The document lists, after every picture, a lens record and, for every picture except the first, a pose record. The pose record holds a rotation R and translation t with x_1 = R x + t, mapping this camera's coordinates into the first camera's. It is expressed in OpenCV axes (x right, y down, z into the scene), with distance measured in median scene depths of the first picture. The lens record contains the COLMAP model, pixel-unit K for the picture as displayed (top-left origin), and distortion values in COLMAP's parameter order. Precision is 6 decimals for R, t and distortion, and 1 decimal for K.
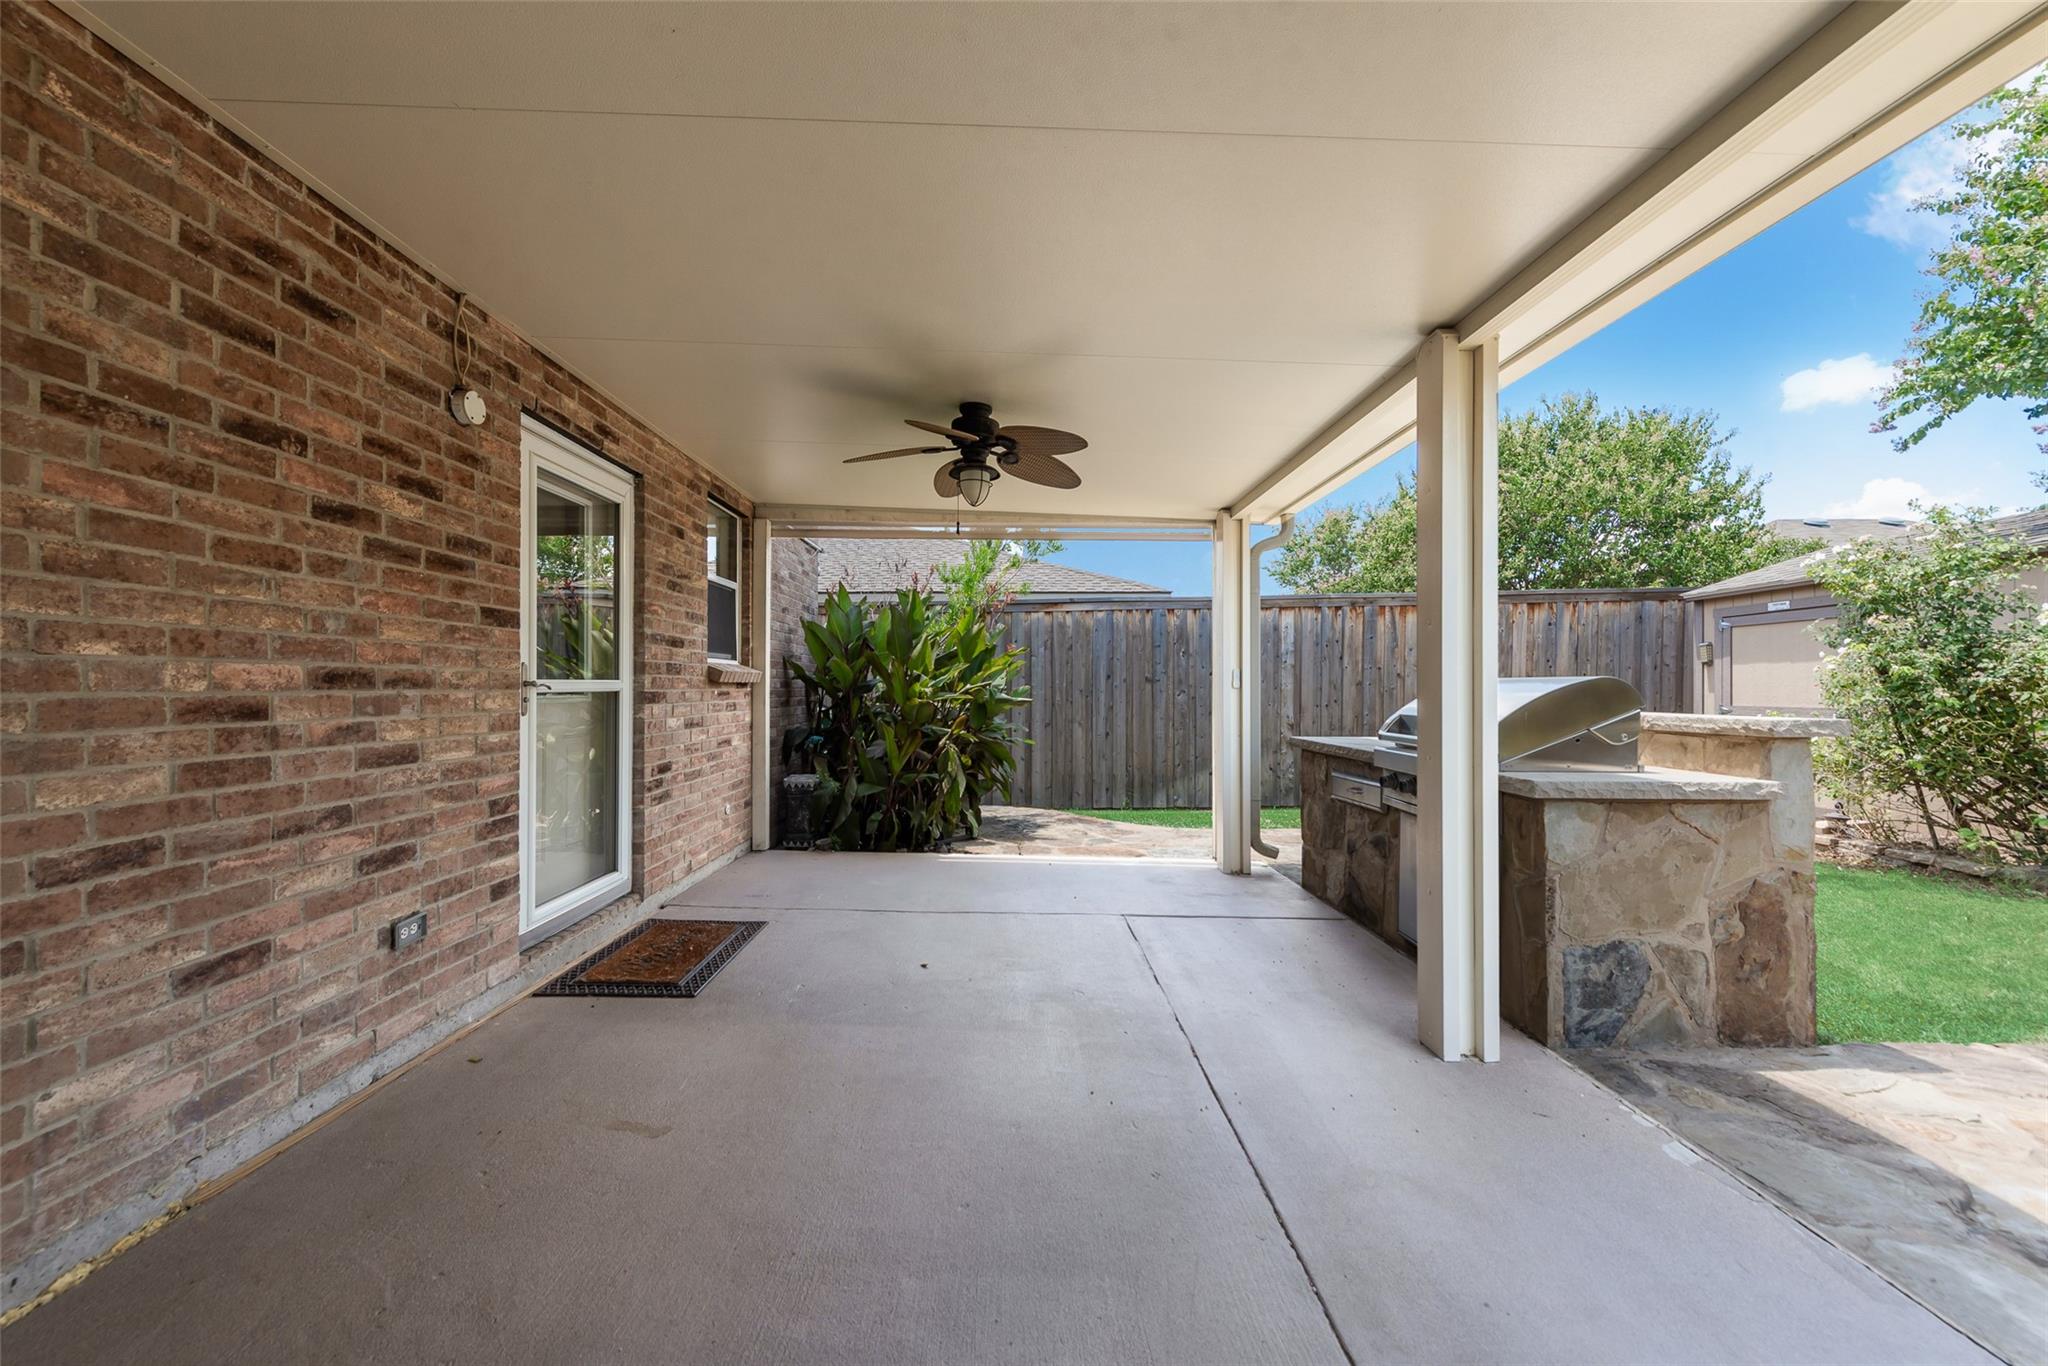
lens RADIAL K [[823.8, 0, 1024.6], [0, 823.8, 677.4], [0, 0, 1]] dist [0.001816, 0.000259]
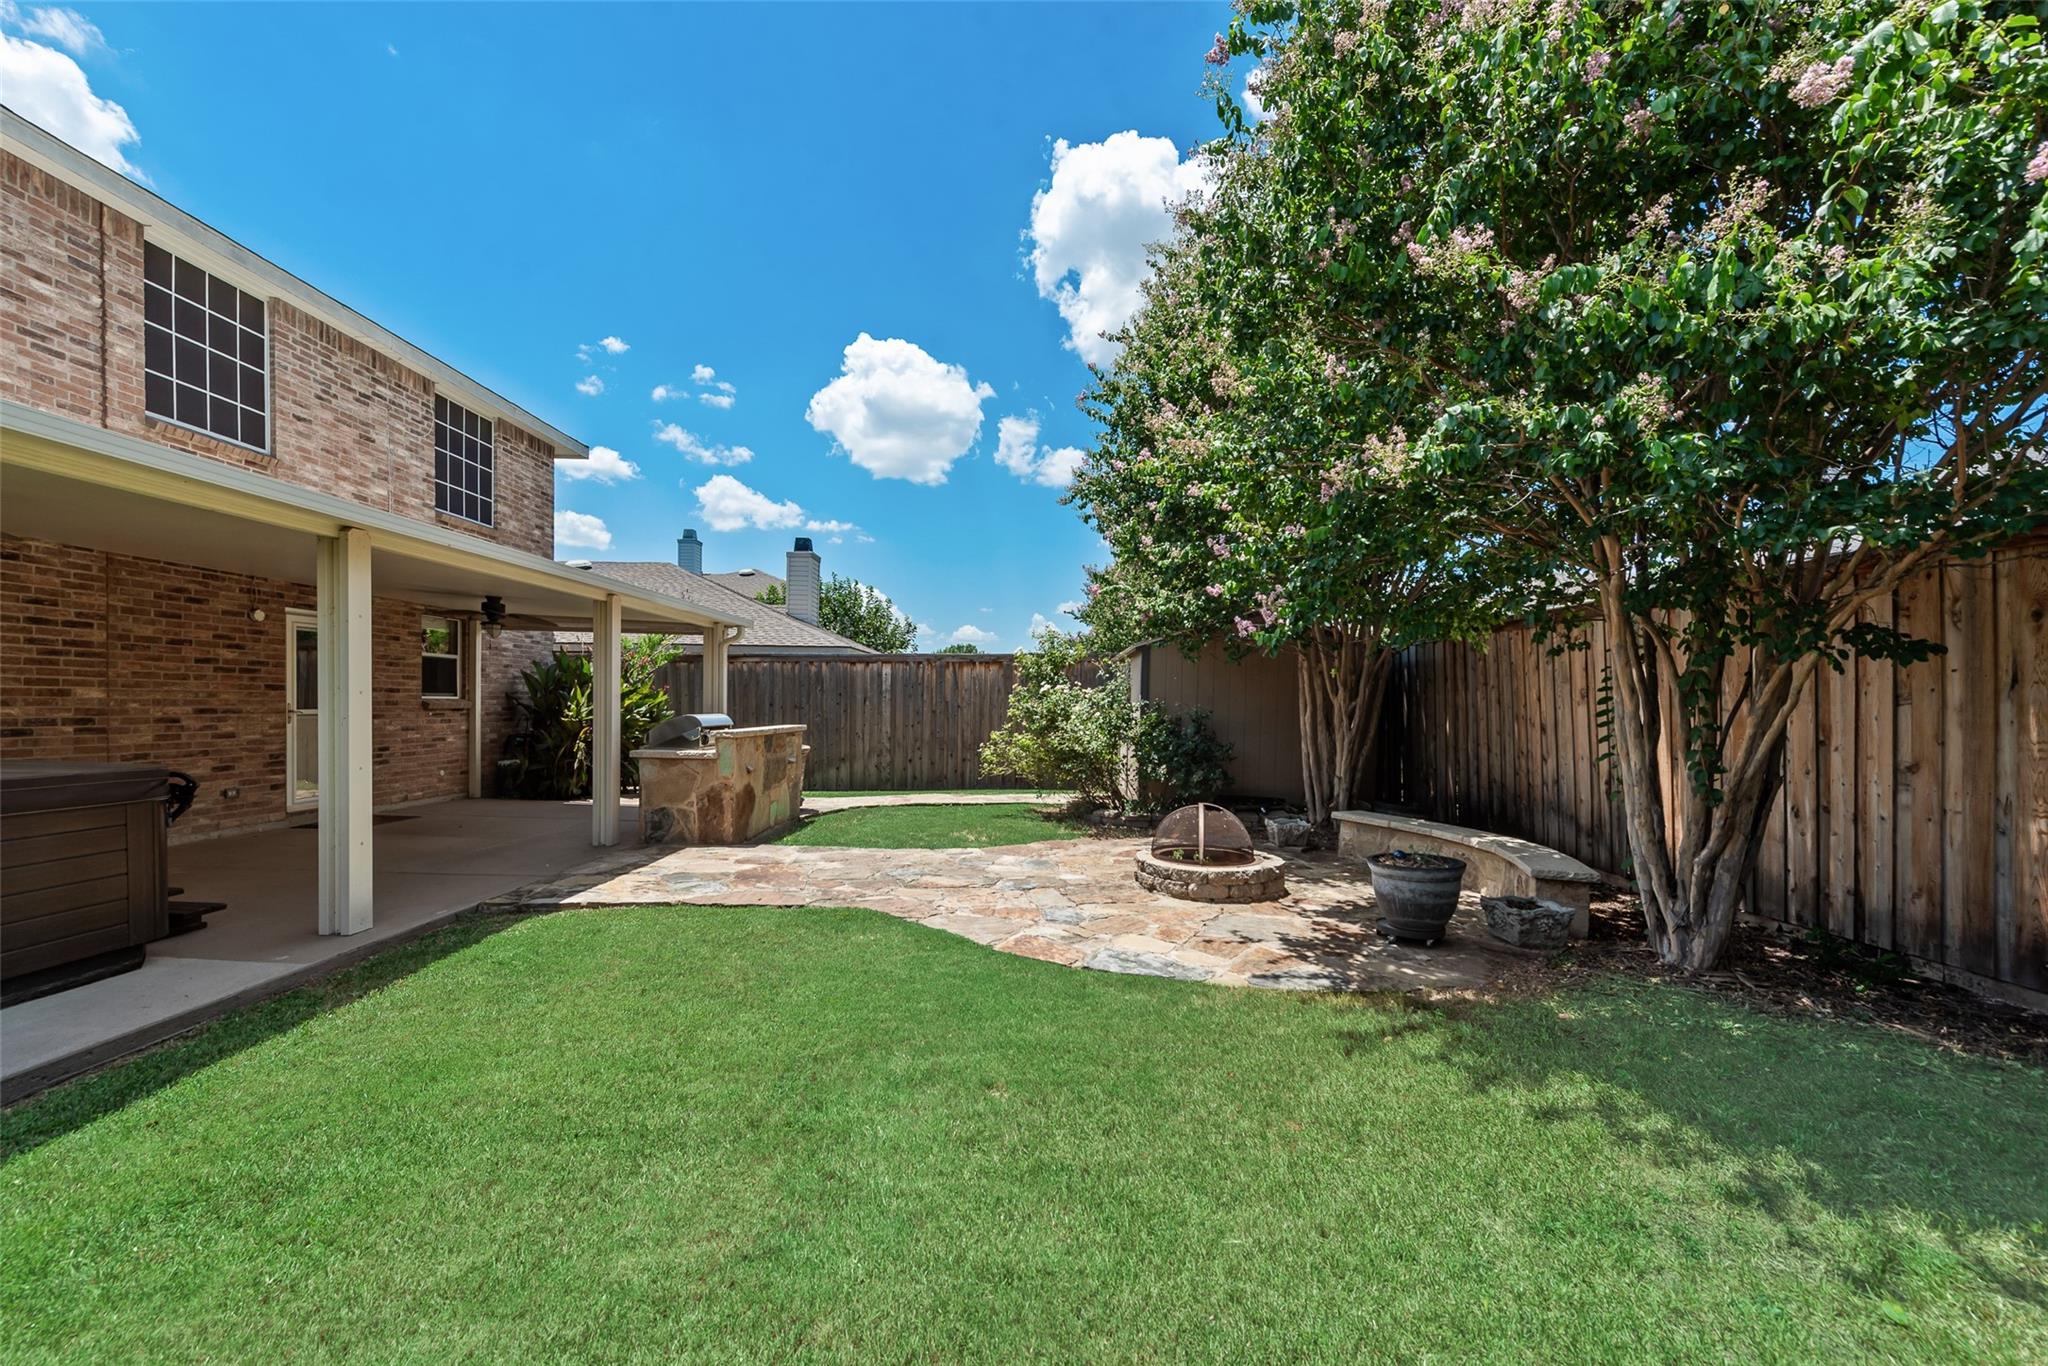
lens RADIAL K [[823.8, 0, 1031.2], [0, 823.8, 713.9], [0, 0, 1]] dist [0.001816, 0.000259]
pose [[0.999821, 0.014606, 0.012032, 1.977044], [-0.014876, 0.999631, 0.022733, -0.090317], [-0.011695, -0.022908, 0.999669, -1.897769]]
